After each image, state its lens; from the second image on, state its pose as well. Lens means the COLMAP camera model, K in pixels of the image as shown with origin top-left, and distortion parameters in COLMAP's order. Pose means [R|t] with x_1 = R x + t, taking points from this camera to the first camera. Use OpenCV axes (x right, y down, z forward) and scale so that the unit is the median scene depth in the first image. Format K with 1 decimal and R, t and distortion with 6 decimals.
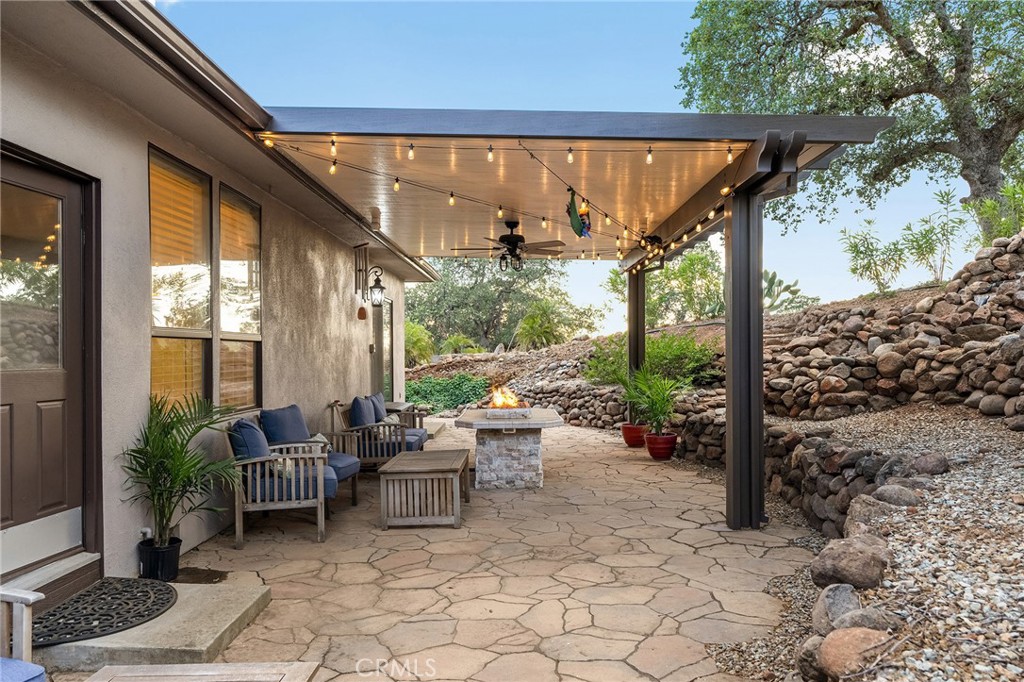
lens RADIAL K [[712.5, 0, 512.0], [0, 712.5, 341.0], [0, 0, 1]] dist [-0.000535, -0.000339]
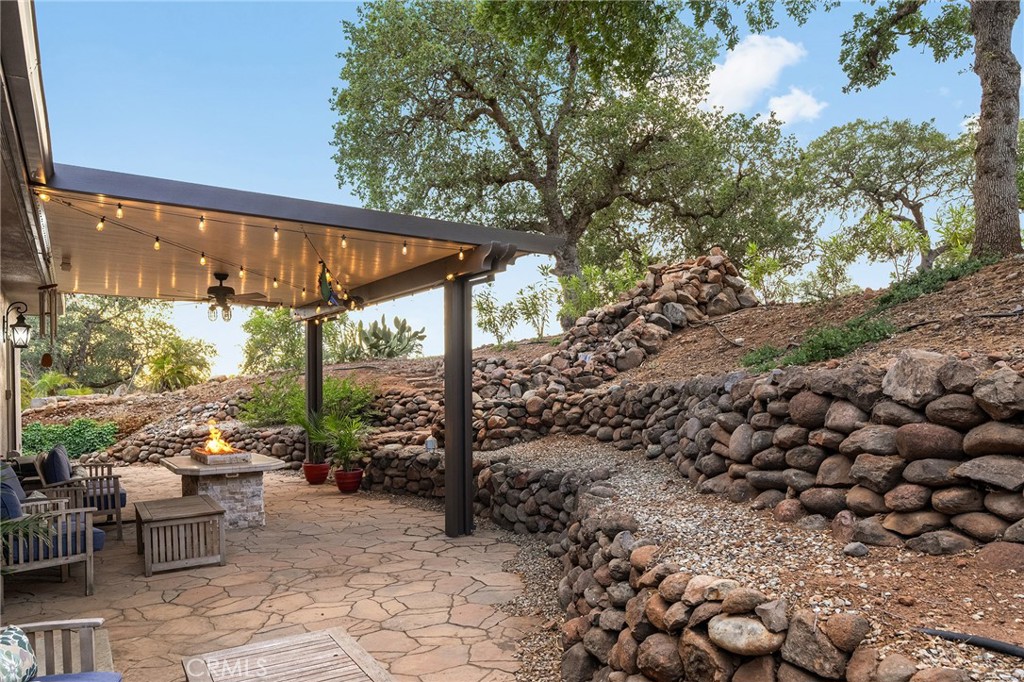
lens RADIAL K [[732.0, 0, 512.2], [0, 732.0, 383.2], [0, 0, 1]] dist [-0.000831, -0.000293]
pose [[0.851290, -0.001892, 0.524693, -0.218011], [-0.003375, 0.999953, 0.009082, -0.021396], [-0.524685, -0.009502, 0.851243, -0.139846]]
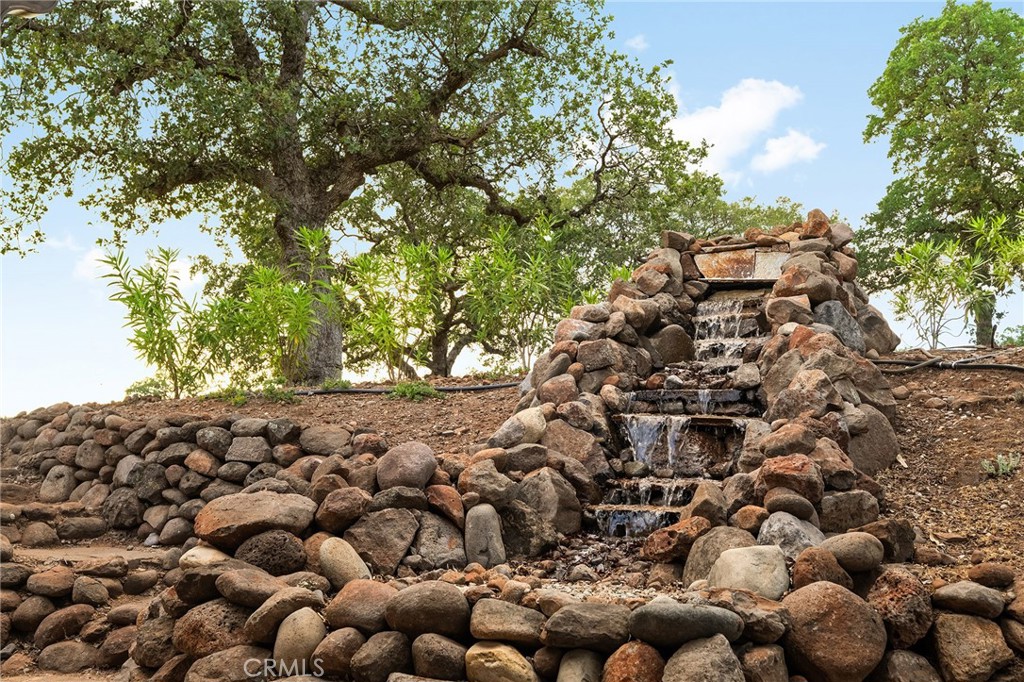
lens RADIAL K [[886.7, 0, 512.0], [0, 886.7, 341.0], [0, 0, 1]] dist [0.001182, 0.000825]
pose [[0.478833, 0.183289, 0.858559, 0.169202], [-0.048355, 0.981984, -0.182670, -0.007124], [-0.876573, 0.045953, 0.479070, 0.915322]]
